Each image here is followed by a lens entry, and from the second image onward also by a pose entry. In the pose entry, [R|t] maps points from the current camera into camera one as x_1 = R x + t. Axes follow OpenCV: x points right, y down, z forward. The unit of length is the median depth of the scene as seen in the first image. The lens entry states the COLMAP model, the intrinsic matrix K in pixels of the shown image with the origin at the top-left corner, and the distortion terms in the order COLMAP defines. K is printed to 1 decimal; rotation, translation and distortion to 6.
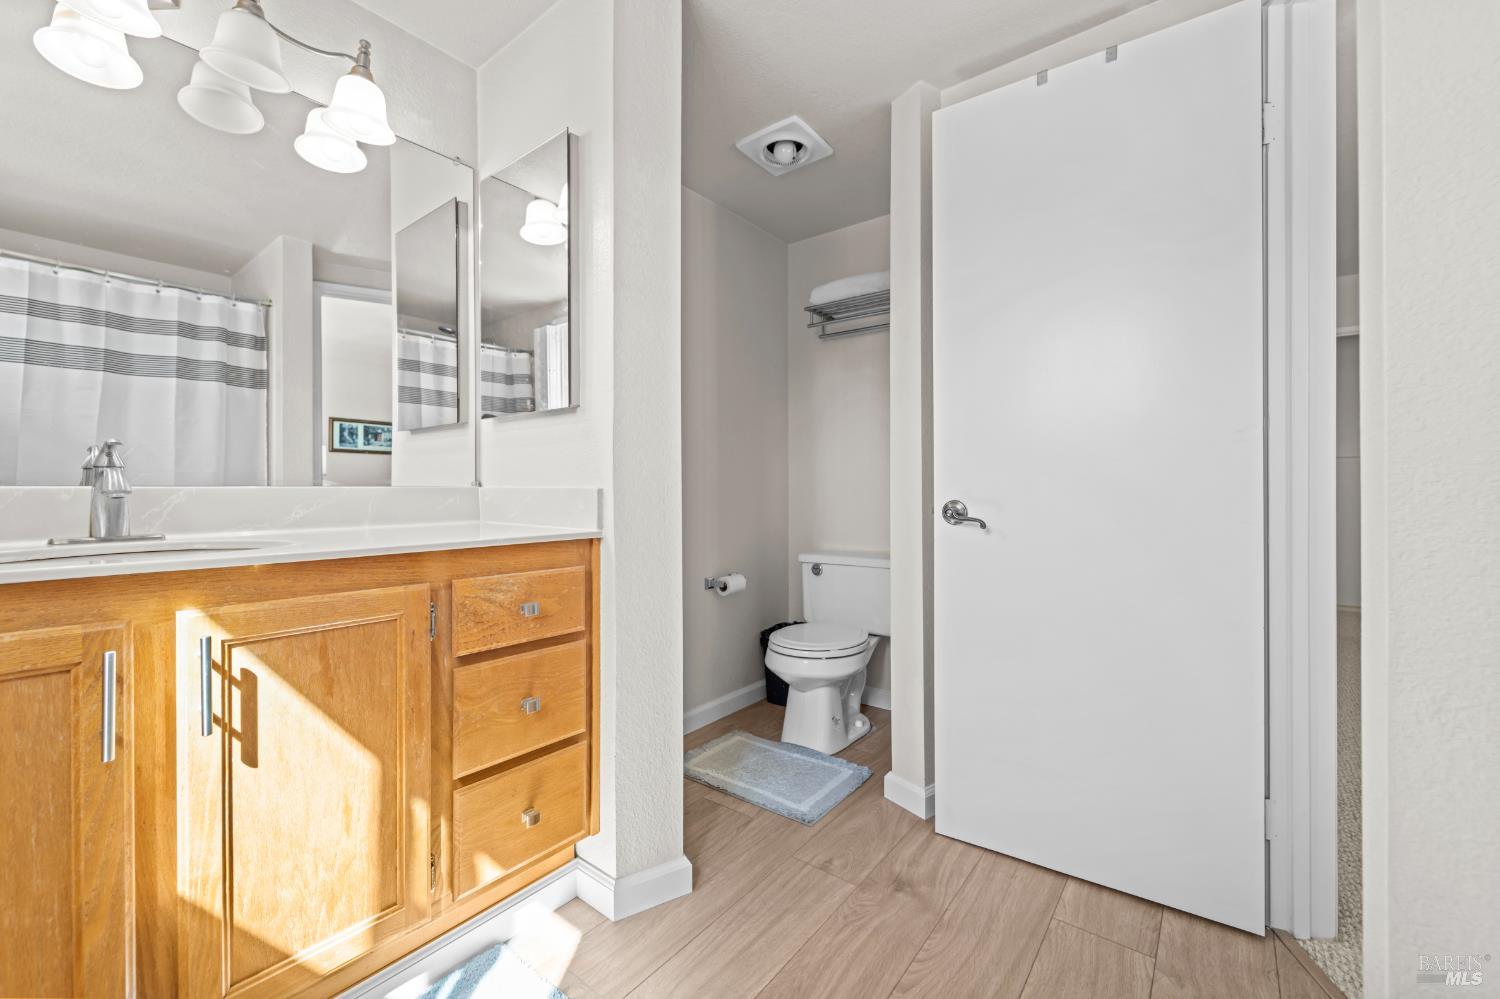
lens RADIAL K [[605.3, 0, 744.7], [0, 605.3, 494.9], [0, 0, 1]] dist [0.000971, -0.001233]
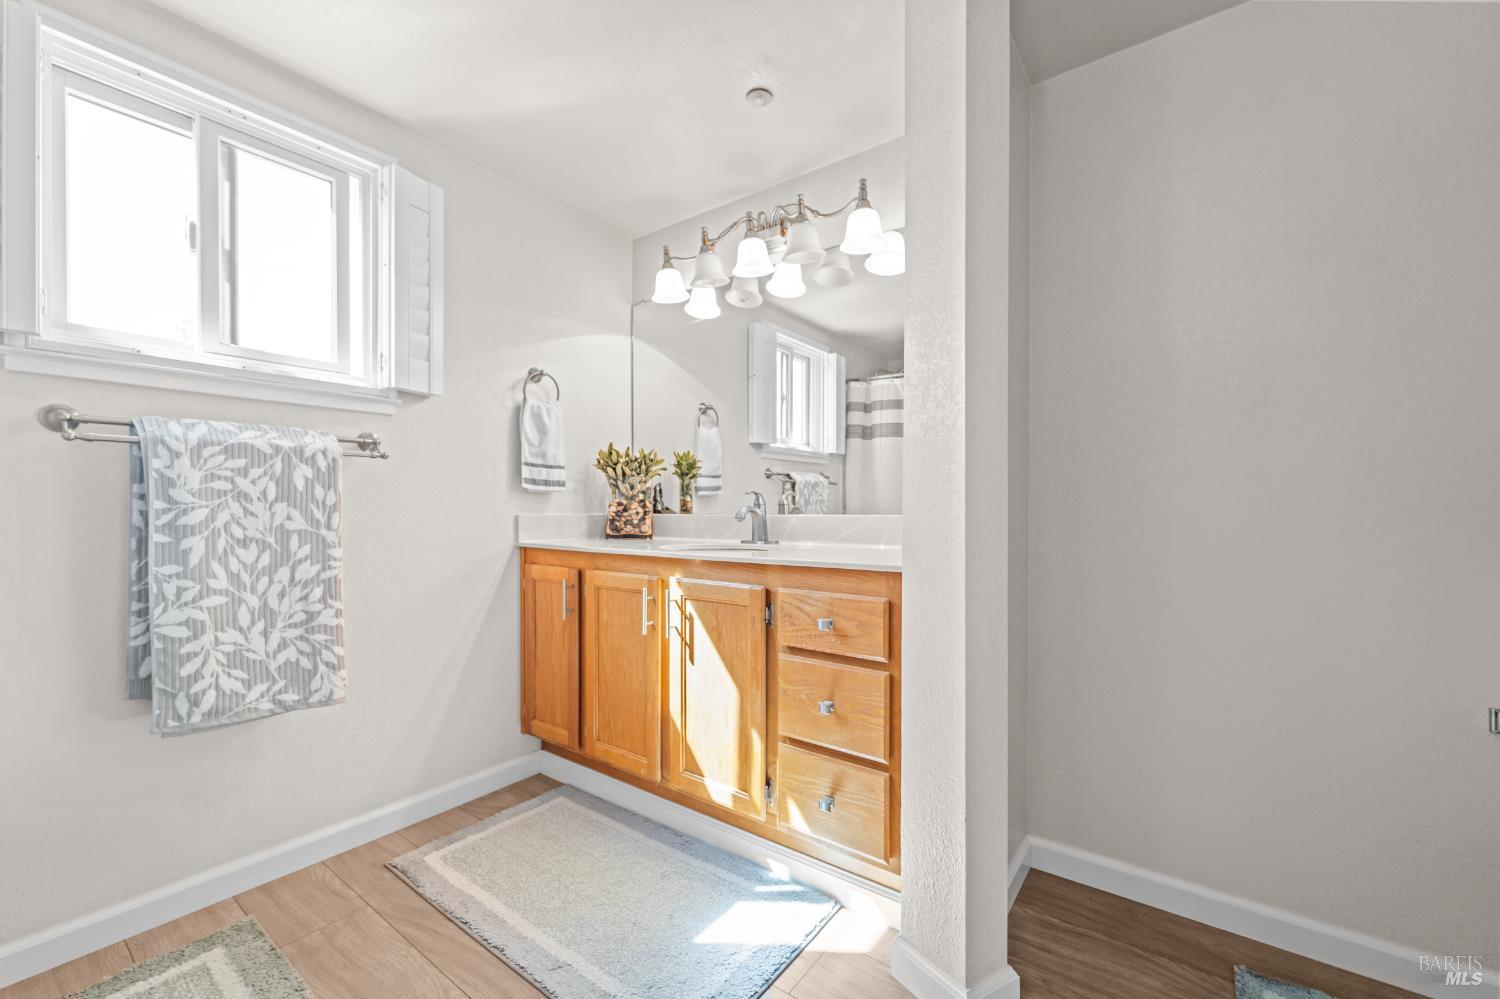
lens RADIAL K [[605.3, 0, 767.9], [0, 605.3, 506.8], [0, 0, 1]] dist [0.000971, -0.001233]
pose [[0.040086, 0.007945, -0.999165, 0.842064], [-0.001616, 0.999968, 0.007887, -0.048951], [0.999195, 0.001298, 0.040098, 0.885375]]
